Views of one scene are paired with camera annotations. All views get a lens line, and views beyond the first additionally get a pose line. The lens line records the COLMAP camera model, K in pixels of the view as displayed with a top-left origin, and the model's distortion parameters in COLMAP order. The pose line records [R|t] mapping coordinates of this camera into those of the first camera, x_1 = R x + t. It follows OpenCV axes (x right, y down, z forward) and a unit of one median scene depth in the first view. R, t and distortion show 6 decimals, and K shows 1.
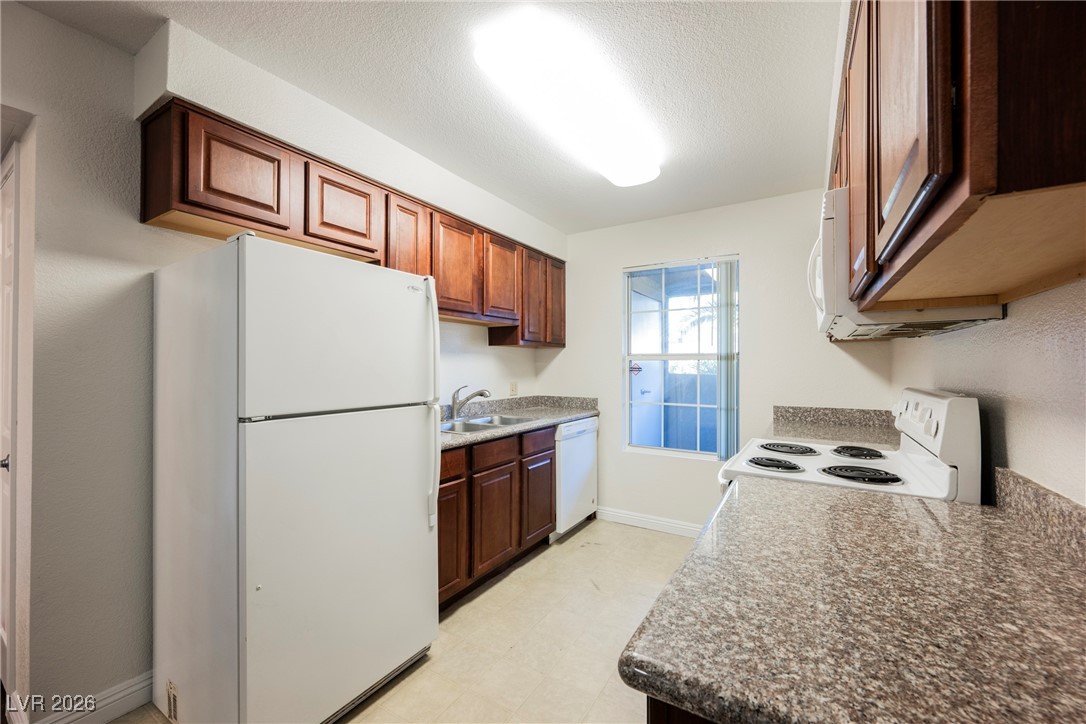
lens RADIAL K [[426.6, 0, 543.9], [0, 426.6, 362.2], [0, 0, 1]] dist [-0.000784, -0.000039]
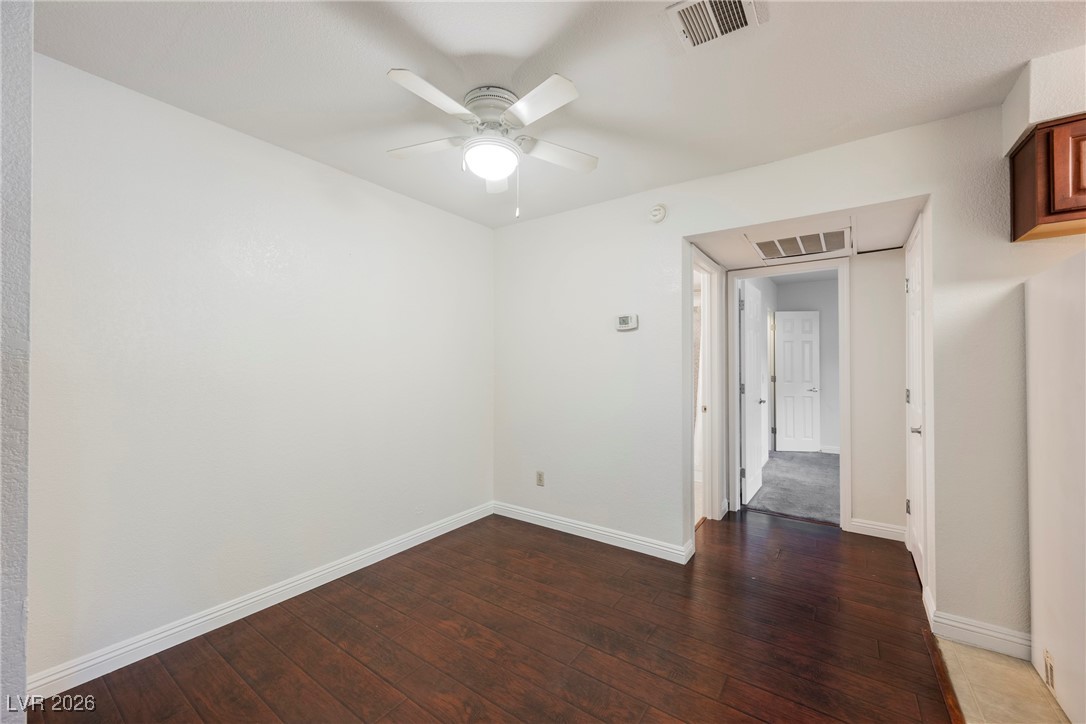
lens RADIAL K [[422.0, 0, 546.1], [0, 422.0, 362.8], [0, 0, 1]] dist [-0.001532, 0.000054]
pose [[-0.055739, -0.008775, -0.998407, 0.168802], [0.012600, 0.999876, -0.009491, -0.001492], [0.998366, -0.013109, -0.055622, -0.130480]]
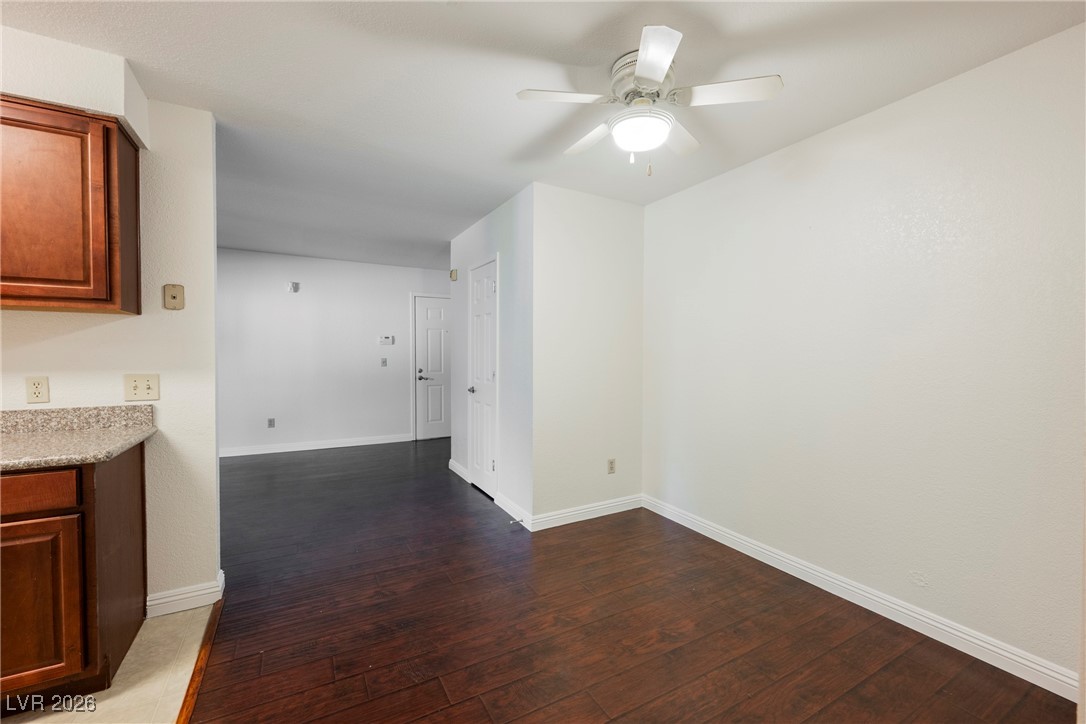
lens RADIAL K [[446.5, 0, 543.0], [0, 446.5, 362.0], [0, 0, 1]] dist [-0.000662, 0.000154]
pose [[-0.873149, -0.013992, 0.487253, -0.763229], [-0.009668, 0.999888, 0.011387, 0.007360], [-0.487358, 0.005232, -0.873186, 0.441376]]
